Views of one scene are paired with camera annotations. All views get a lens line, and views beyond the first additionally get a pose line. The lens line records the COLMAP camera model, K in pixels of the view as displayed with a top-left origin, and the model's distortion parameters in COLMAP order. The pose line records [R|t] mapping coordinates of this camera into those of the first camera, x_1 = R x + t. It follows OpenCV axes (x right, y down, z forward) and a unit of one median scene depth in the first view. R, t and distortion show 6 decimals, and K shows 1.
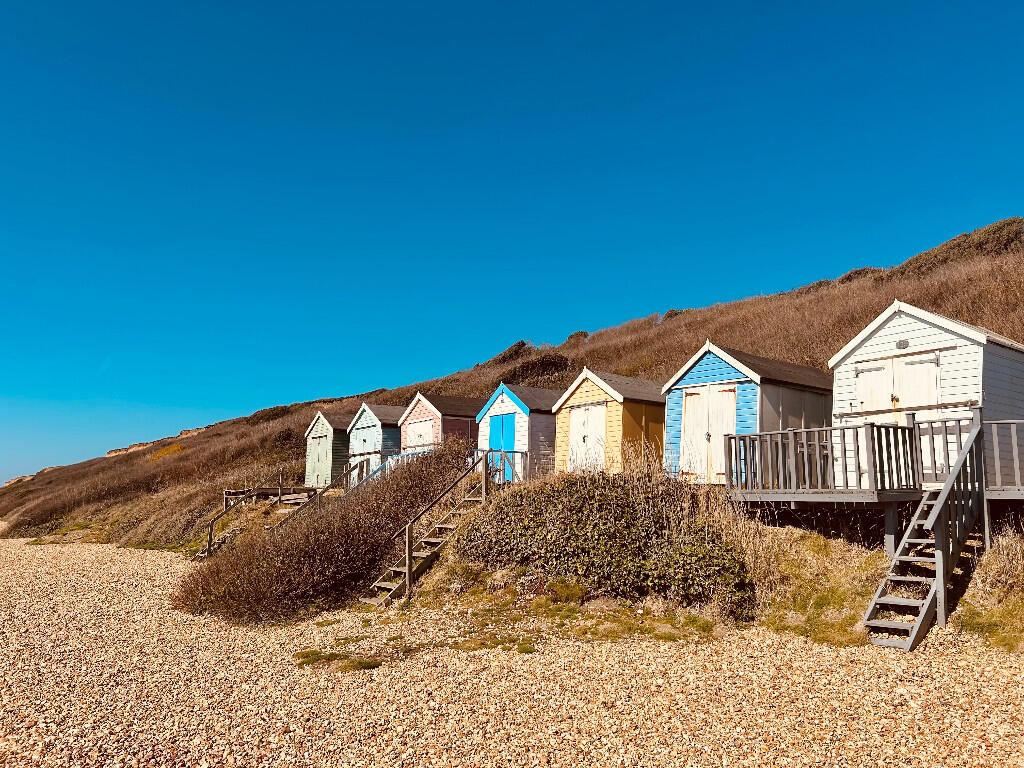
lens RADIAL K [[787.3, 0, 511.6], [0, 787.3, 382.1], [0, 0, 1]] dist [0.019723, -0.004553]
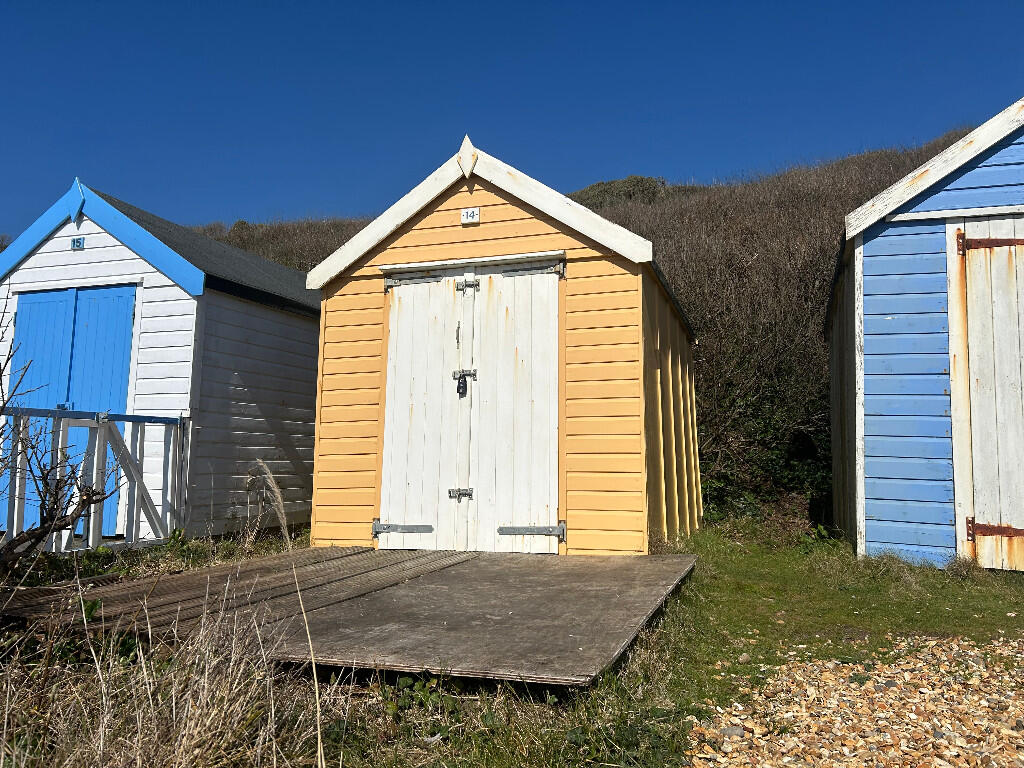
lens RADIAL K [[787.3, 0, 517.0], [0, 787.3, 381.1], [0, 0, 1]] dist [0.019723, -0.004553]
pose [[0.809443, 0.058162, 0.584311, -0.052458], [-0.088862, 0.995755, 0.023983, 0.057055], [-0.580435, -0.071336, 0.811176, 0.696865]]
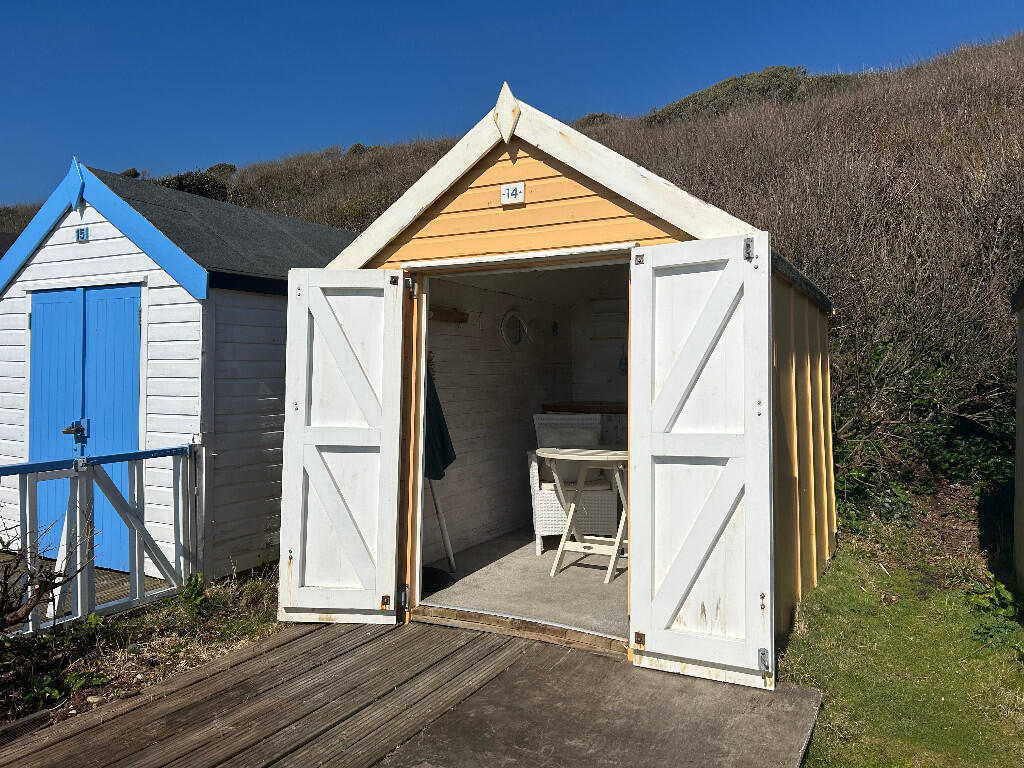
lens RADIAL K [[787.3, 0, 513.0], [0, 787.3, 383.5], [0, 0, 1]] dist [0.019723, -0.004553]
pose [[0.895755, -0.016971, 0.444224, -0.001558], [-0.057504, 0.986452, 0.153639, 0.025465], [-0.440813, -0.163167, 0.882644, 0.742627]]
